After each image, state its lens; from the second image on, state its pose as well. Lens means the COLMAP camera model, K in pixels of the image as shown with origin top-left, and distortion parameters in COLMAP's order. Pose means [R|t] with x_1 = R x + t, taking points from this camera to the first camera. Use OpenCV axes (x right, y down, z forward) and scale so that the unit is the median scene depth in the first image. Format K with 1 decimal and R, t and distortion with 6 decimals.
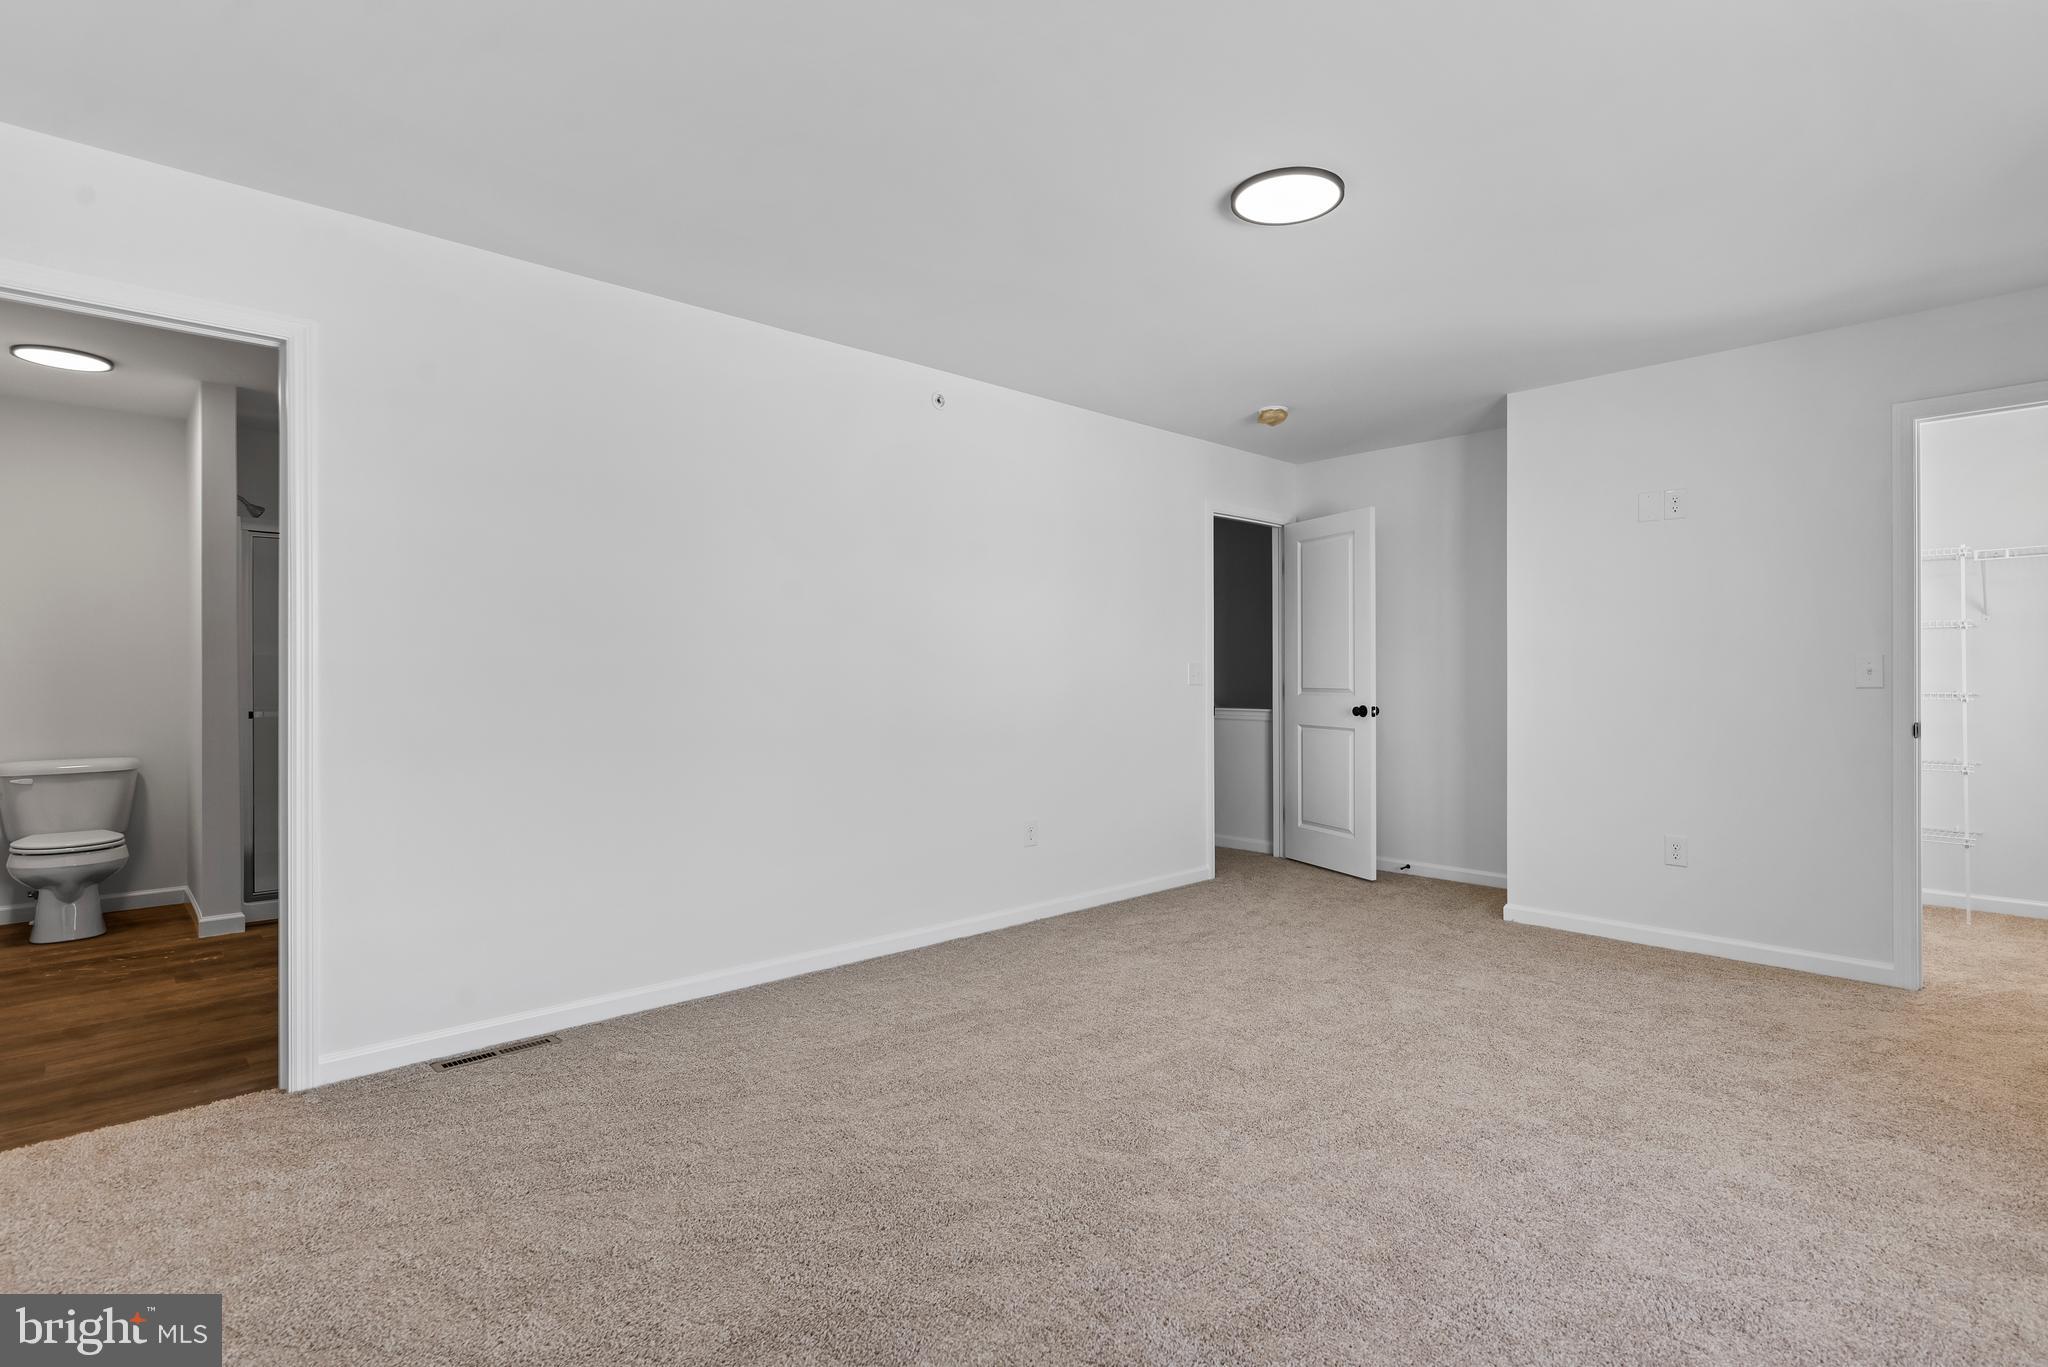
lens RADIAL K [[993.2, 0, 1051.0], [0, 993.2, 682.1], [0, 0, 1]] dist [0.002655, 0.000856]
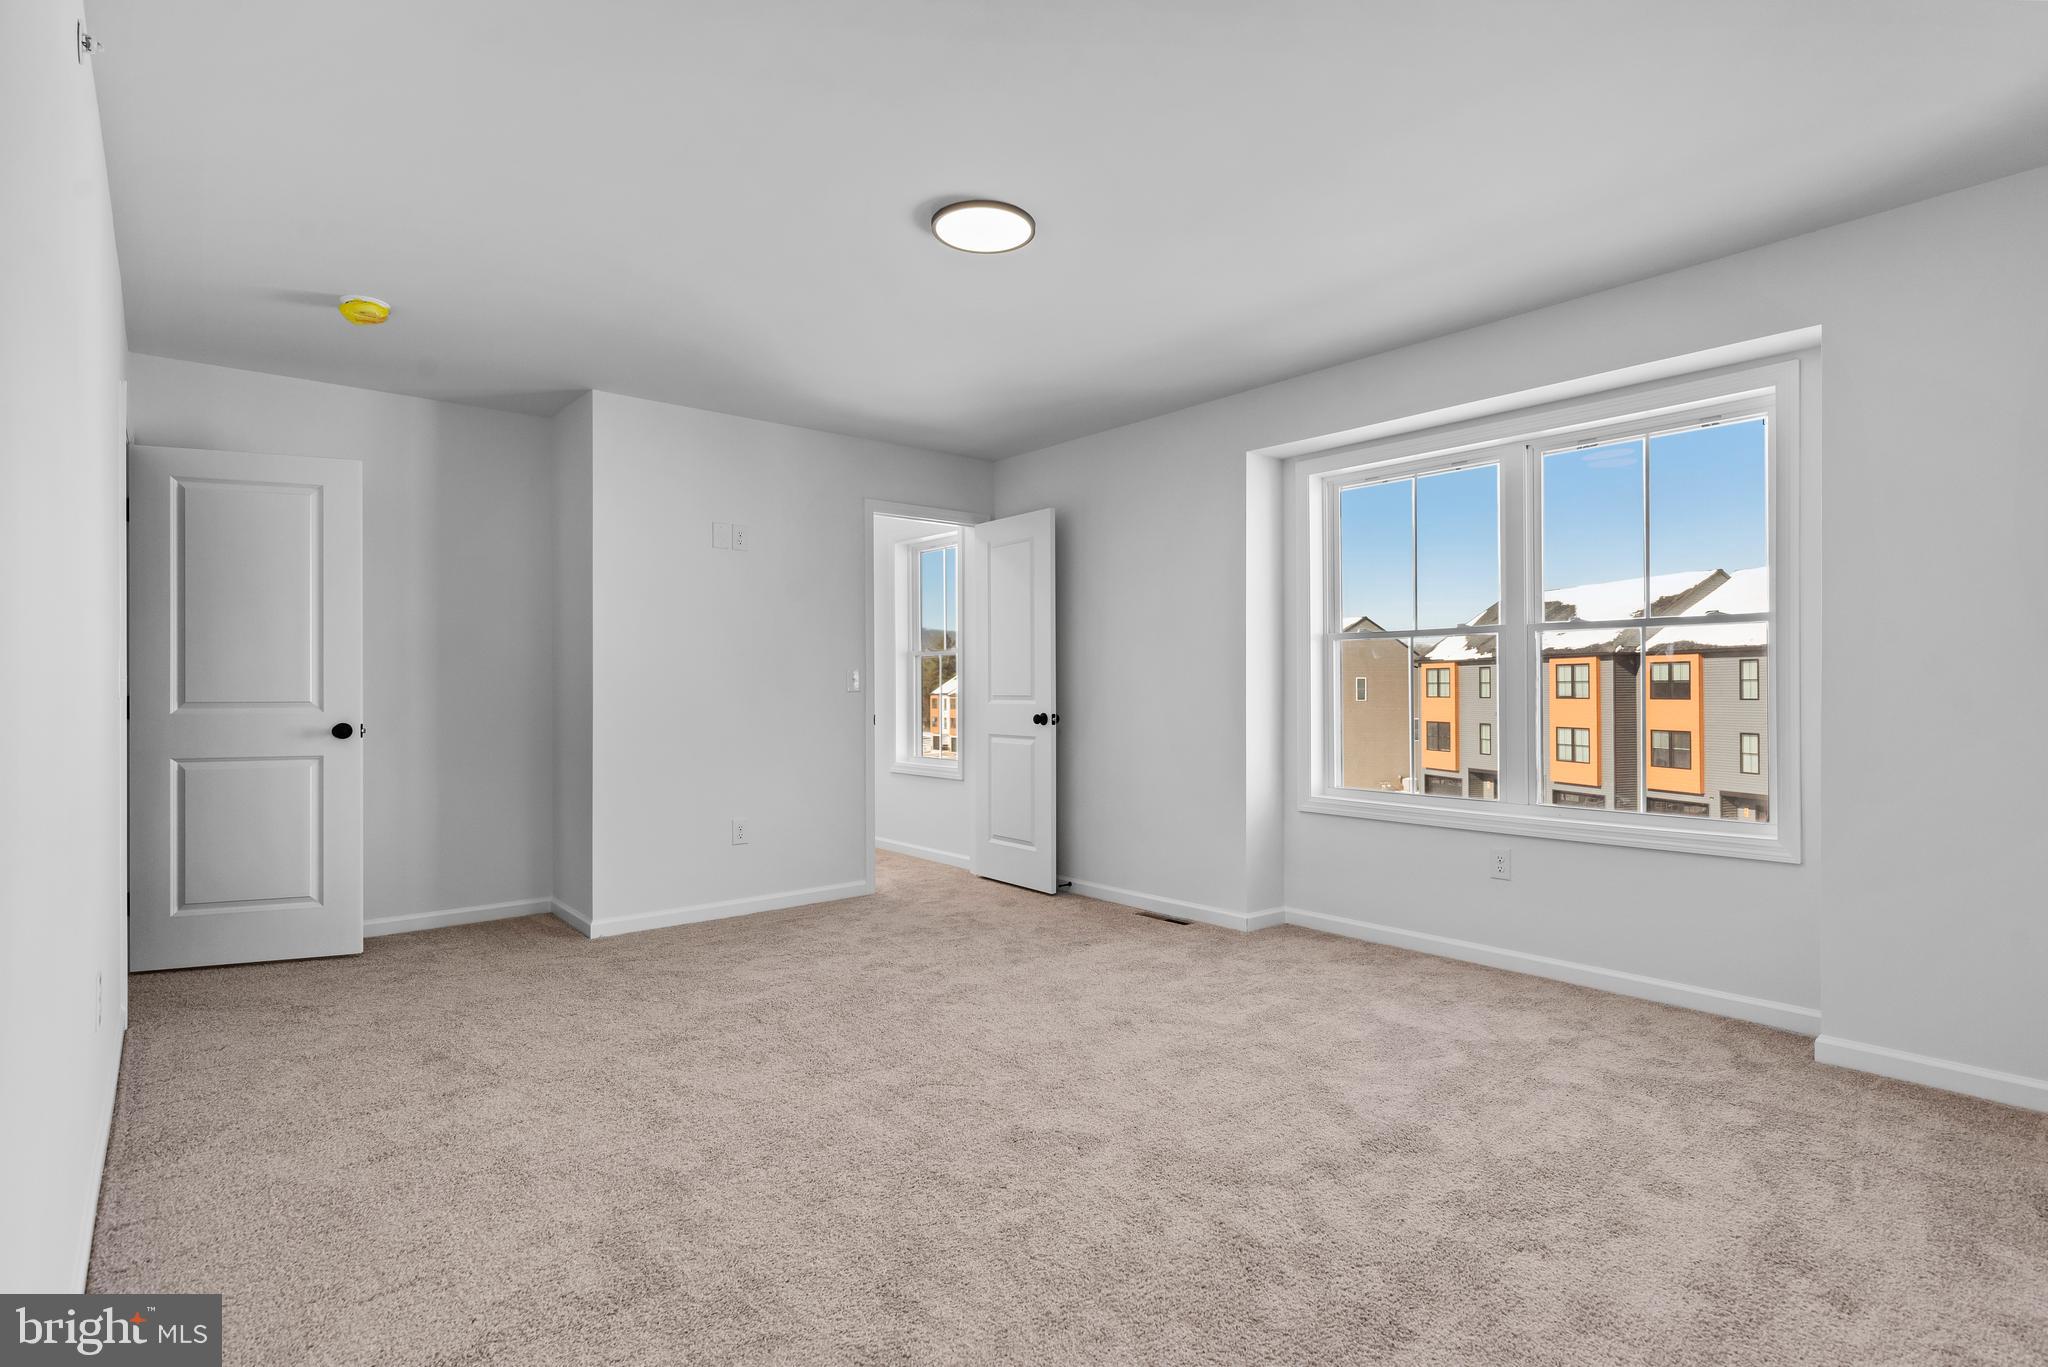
lens RADIAL K [[1000.6, 0, 1050.0], [0, 1000.6, 689.8], [0, 0, 1]] dist [0.001175, -0.000104]
pose [[0.057551, 0.003683, 0.998336, -0.531176], [0.013071, 0.999905, -0.004442, 0.011936], [-0.998257, 0.013305, 0.057497, 0.562692]]
